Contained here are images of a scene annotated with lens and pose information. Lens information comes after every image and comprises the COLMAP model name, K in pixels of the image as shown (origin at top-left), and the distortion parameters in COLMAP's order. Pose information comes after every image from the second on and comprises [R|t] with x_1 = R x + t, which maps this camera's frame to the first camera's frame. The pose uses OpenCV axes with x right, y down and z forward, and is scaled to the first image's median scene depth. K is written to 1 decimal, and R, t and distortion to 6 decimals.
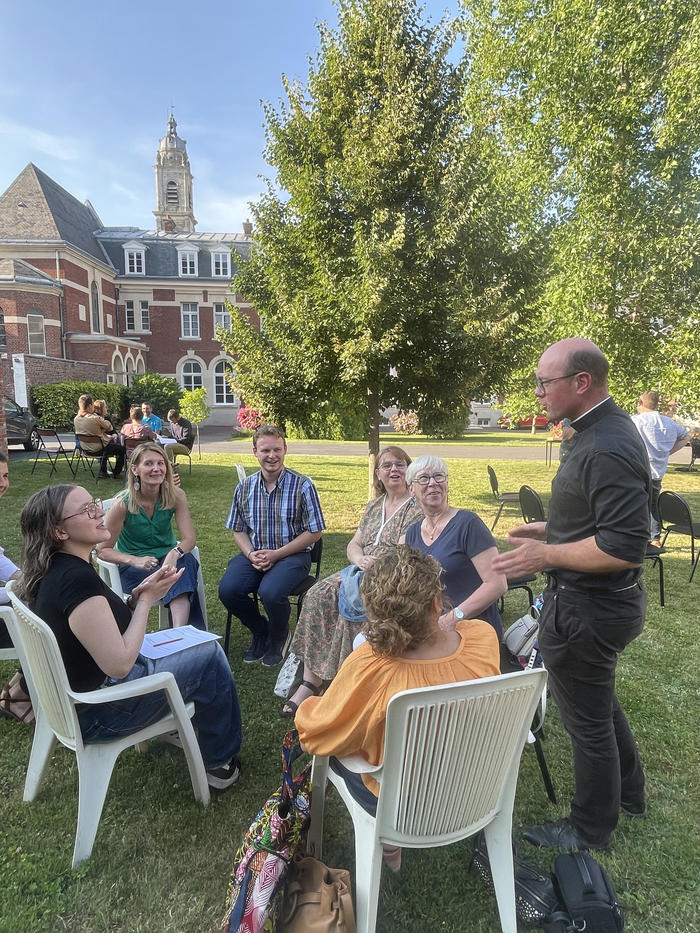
lens RADIAL K [[590.0, 0, 350.0], [0, 590.0, 466.5], [0, 0, 1]] dist [0.002439, -0.001074]
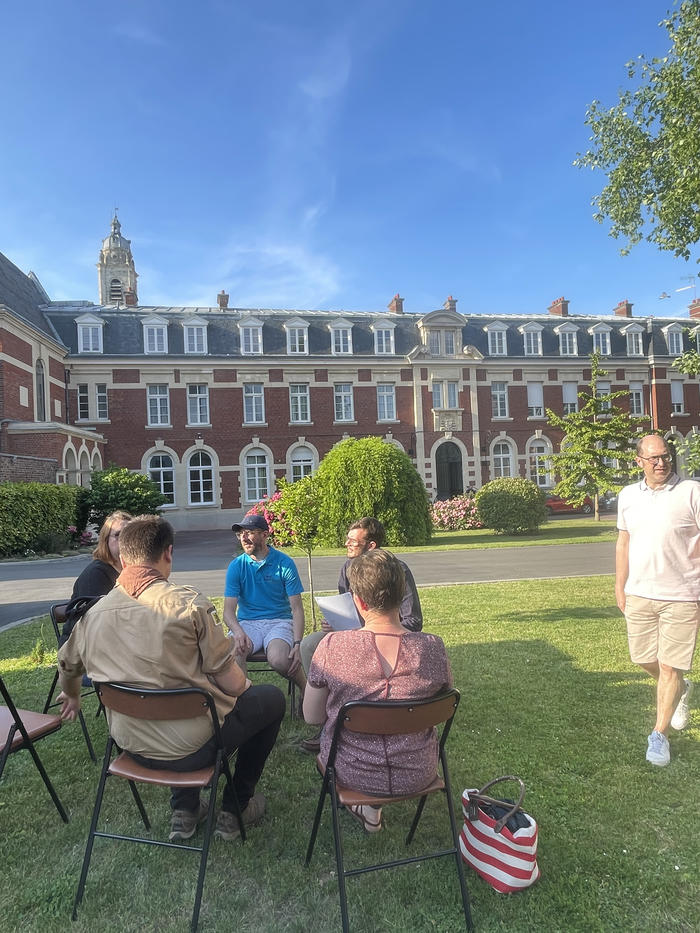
lens RADIAL K [[590.0, 0, 350.0], [0, 590.0, 466.5], [0, 0, 1]] dist [0.002439, -0.001074]
pose [[0.994144, -0.045156, 0.098176, -0.089590], [0.059647, 0.986872, -0.150089, -0.022407], [-0.090109, 0.155066, 0.983786, 0.176355]]
